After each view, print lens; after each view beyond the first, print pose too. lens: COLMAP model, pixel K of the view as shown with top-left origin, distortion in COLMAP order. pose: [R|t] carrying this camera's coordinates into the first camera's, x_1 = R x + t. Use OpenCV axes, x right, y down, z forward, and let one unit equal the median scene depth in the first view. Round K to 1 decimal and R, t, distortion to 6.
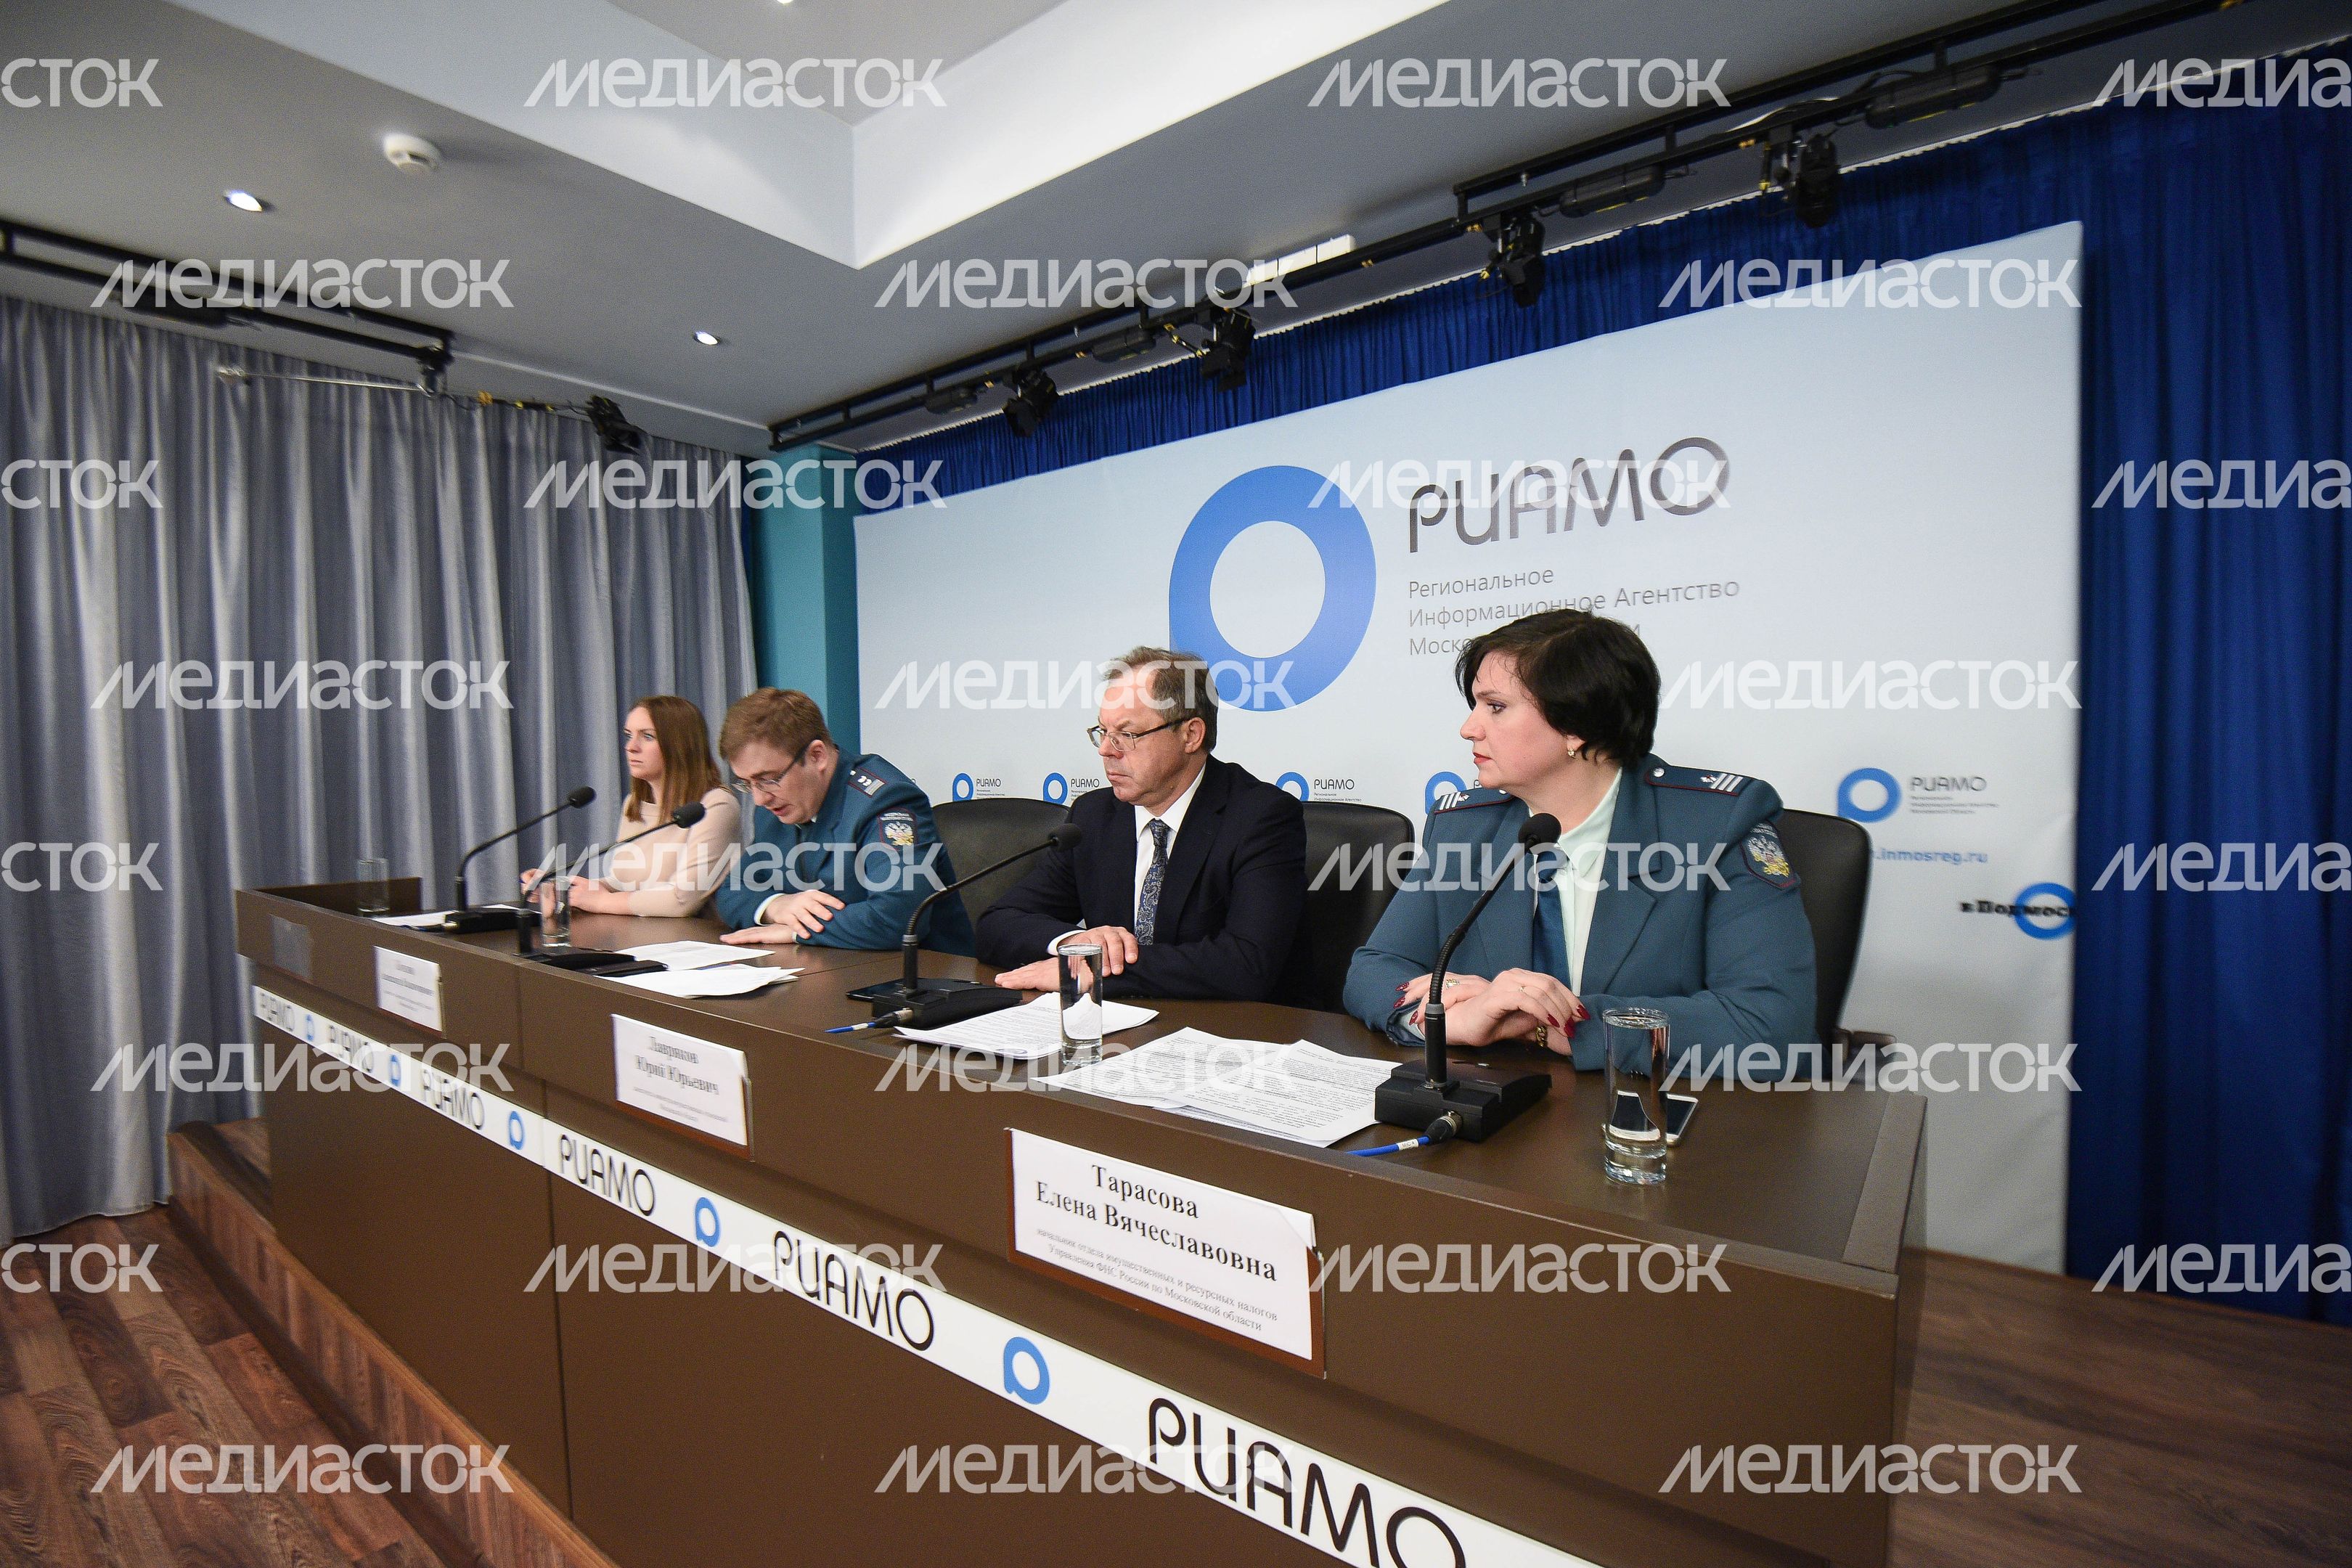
lens RADIAL K [[1068.8, 0, 1202.0], [0, 1068.8, 801.4], [0, 0, 1]] dist [-0.004300, -0.023459]
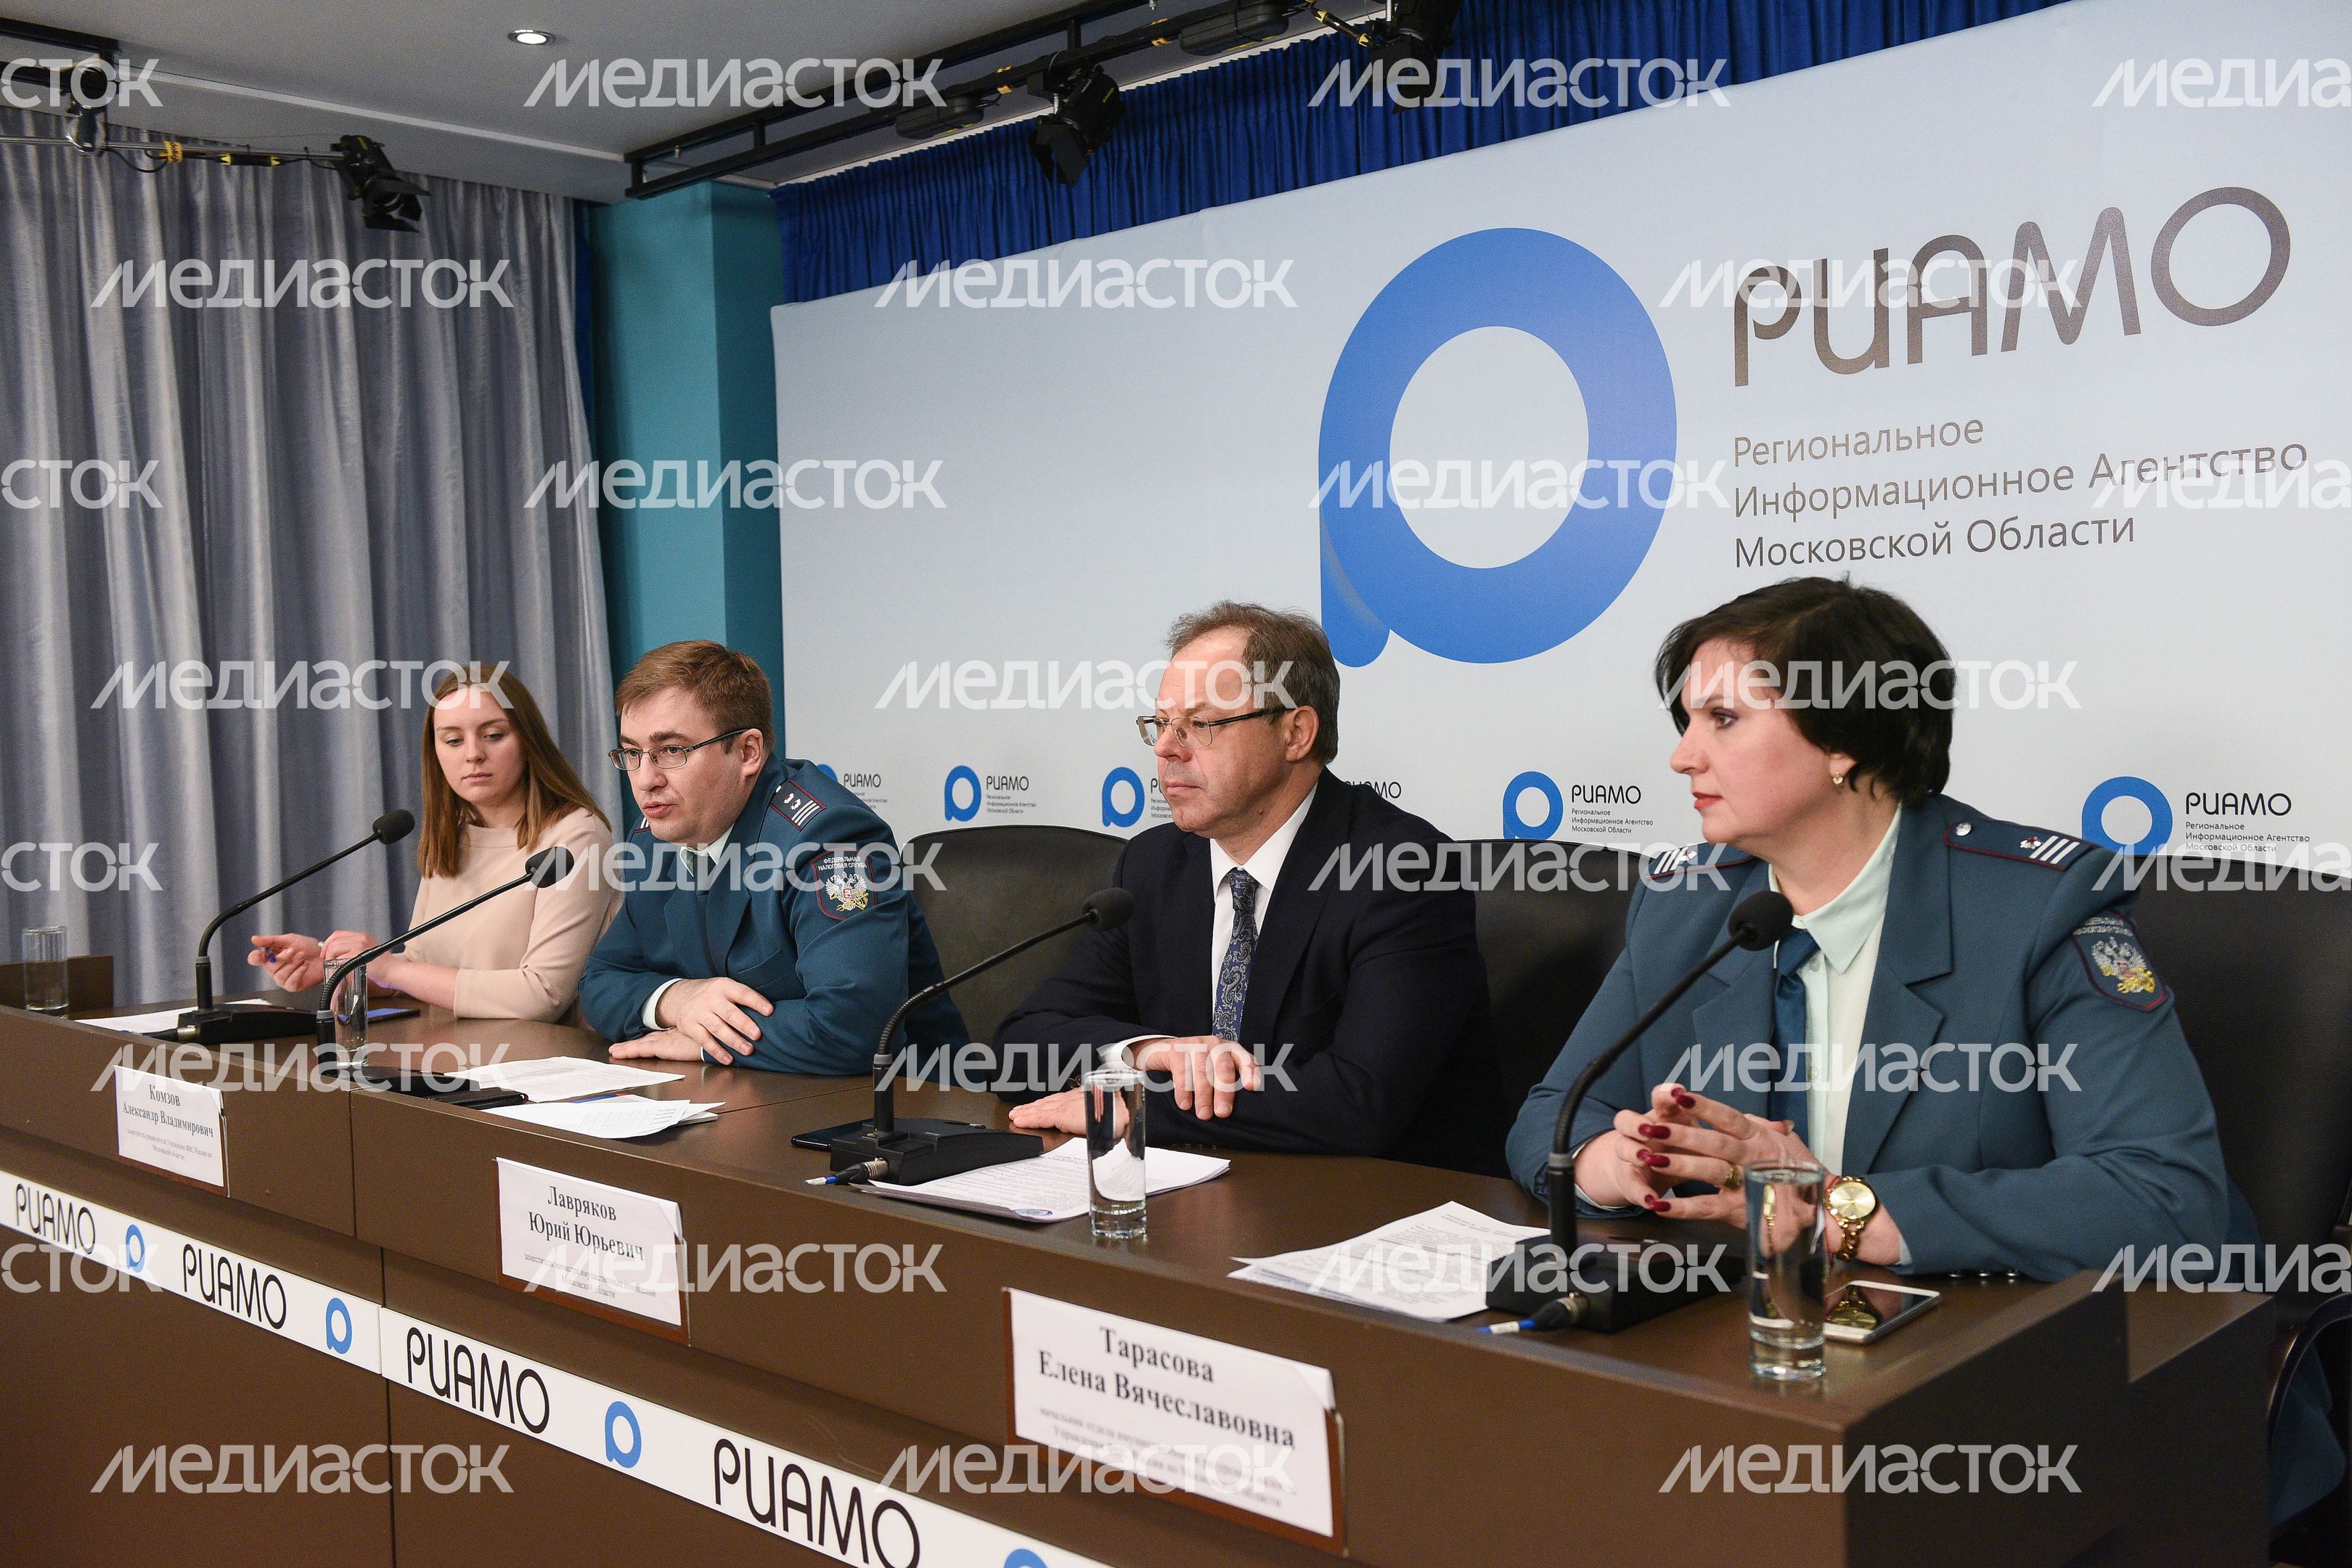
lens RADIAL K [[2232.5, 0, 1174.2], [0, 2232.5, 787.4], [0, 0, 1]] dist [0.019296, 0.005415]
pose [[0.991618, -0.004101, -0.129140, 0.084106], [0.004783, 0.999976, 0.004970, -0.044961], [0.129116, -0.005546, 0.991614, -0.341423]]
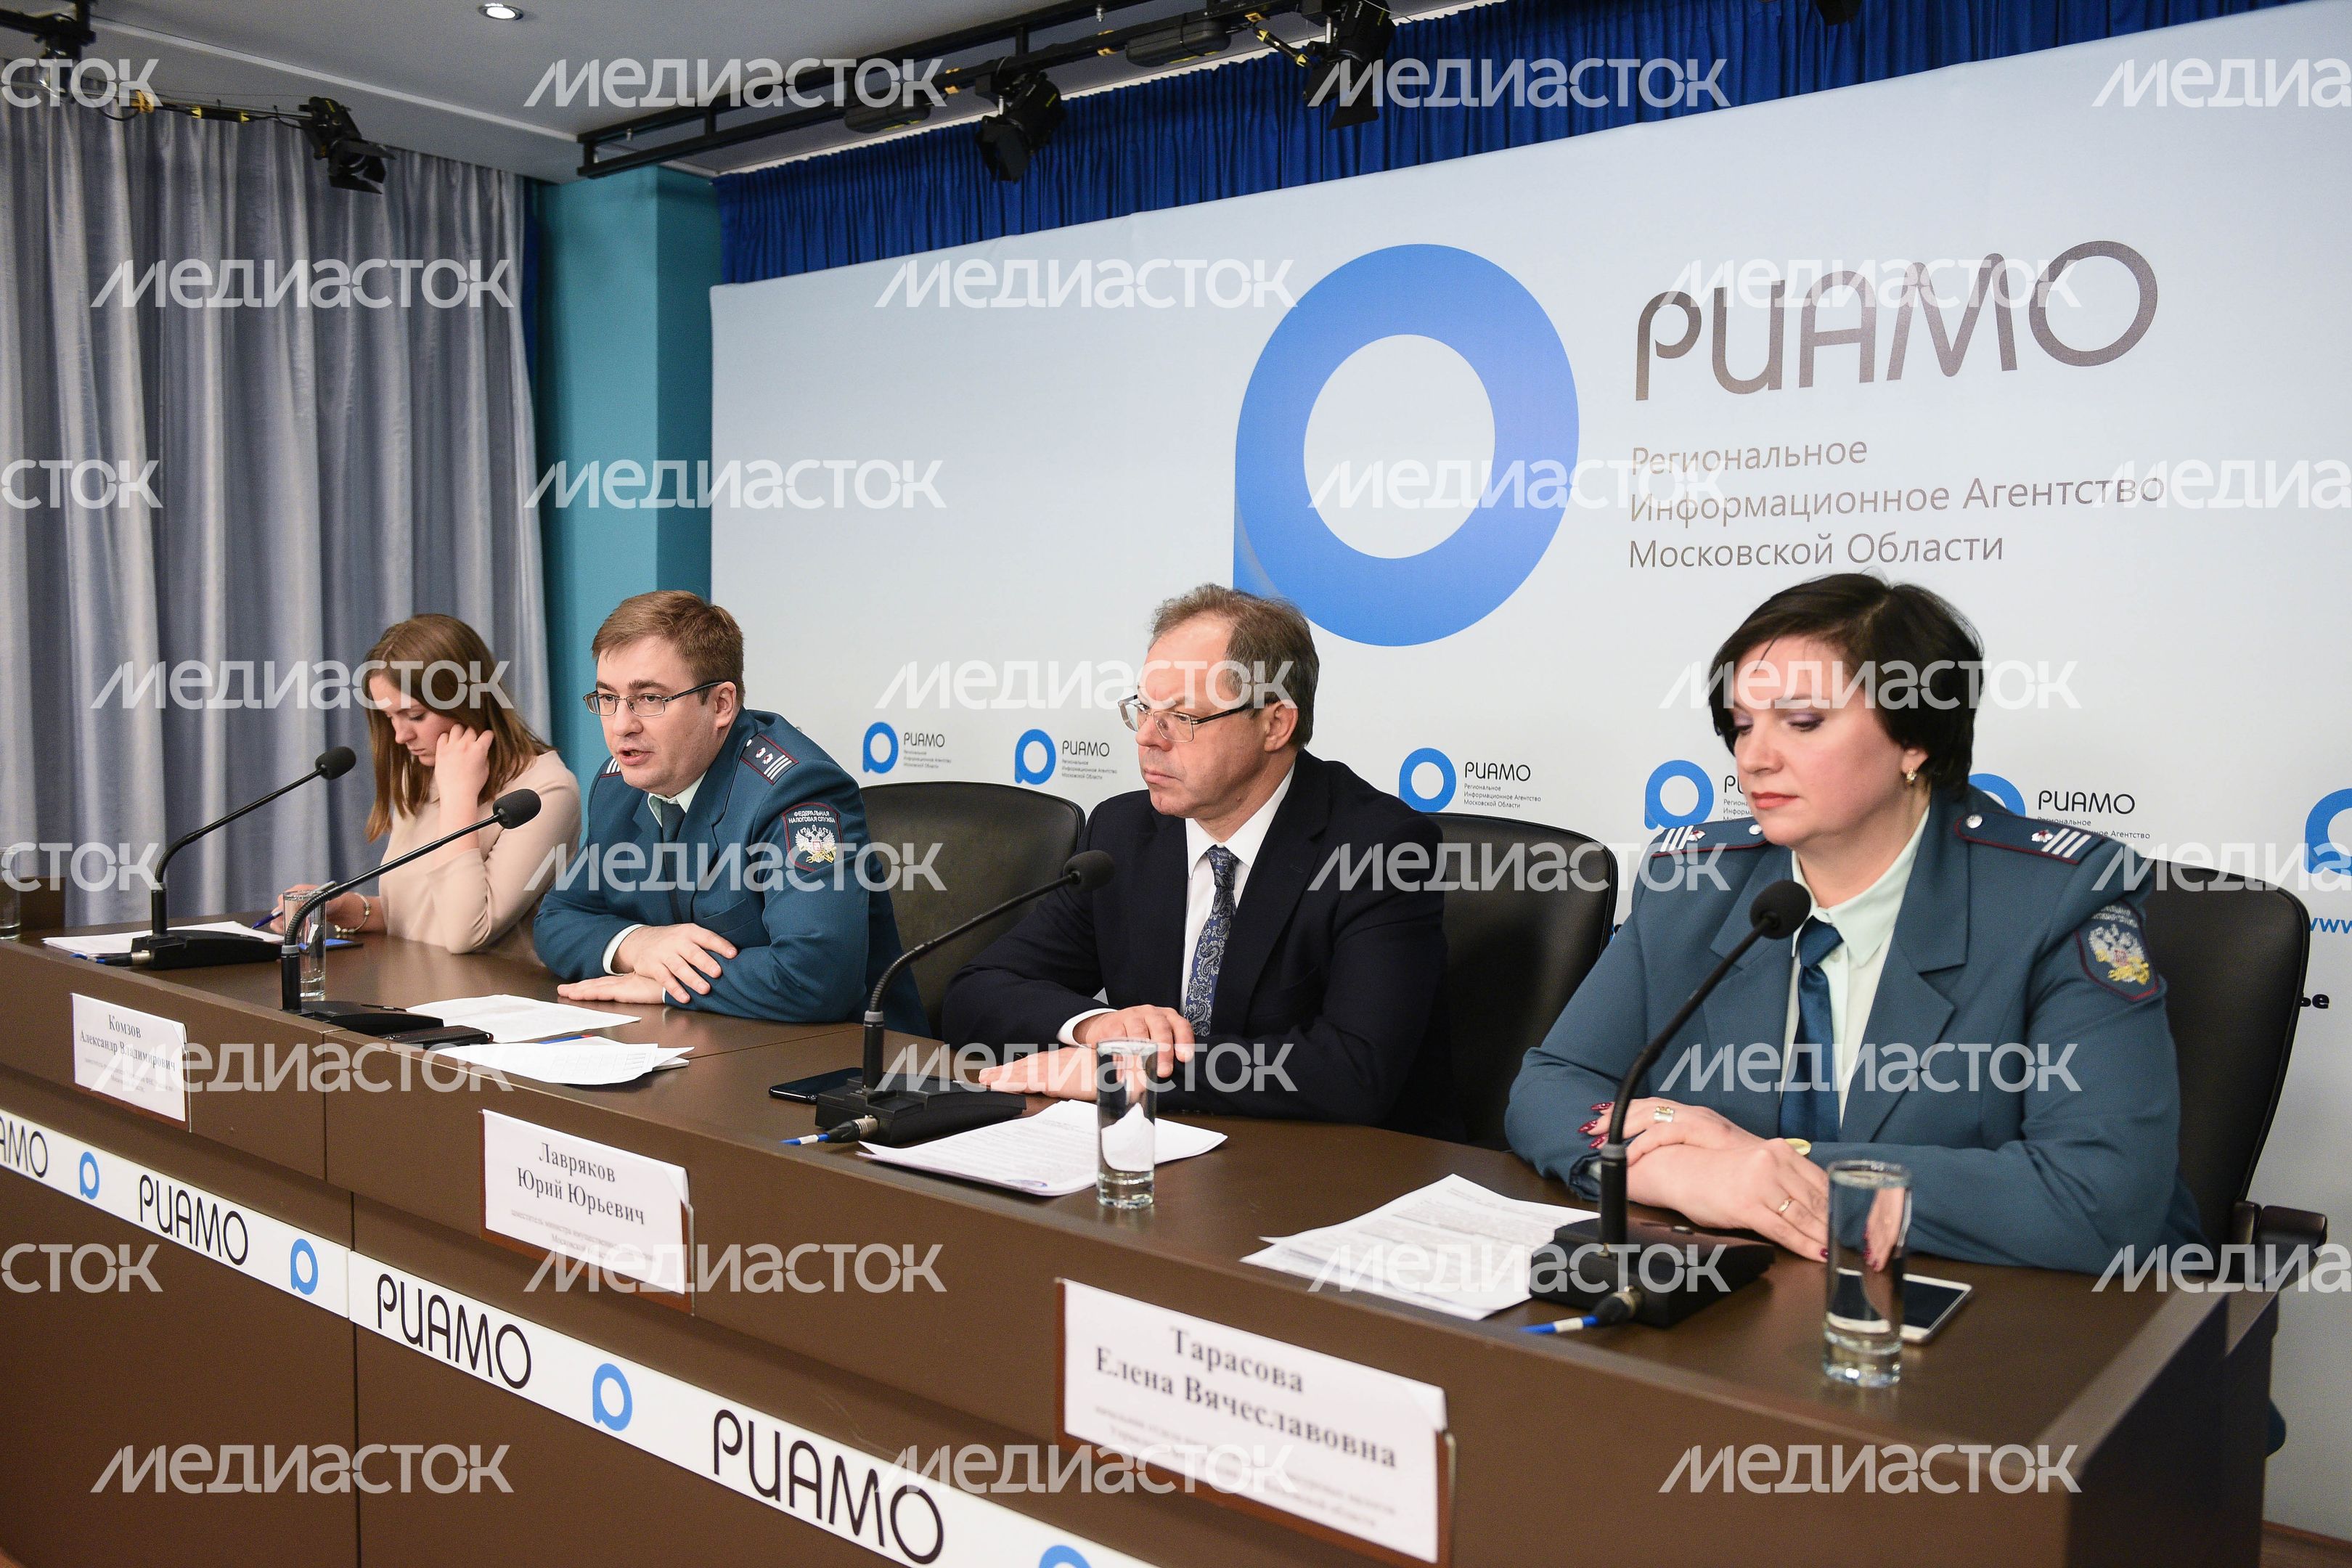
lens RADIAL K [[1939.7, 0, 1176.4], [0, 1939.7, 789.6], [0, 0, 1]] dist [-0.012315, -0.003089]
pose [[0.998535, 0.033264, -0.042684, -0.021999], [-0.032233, 0.999177, 0.024624, -0.045900], [0.043468, -0.023212, 0.998785, -0.203884]]
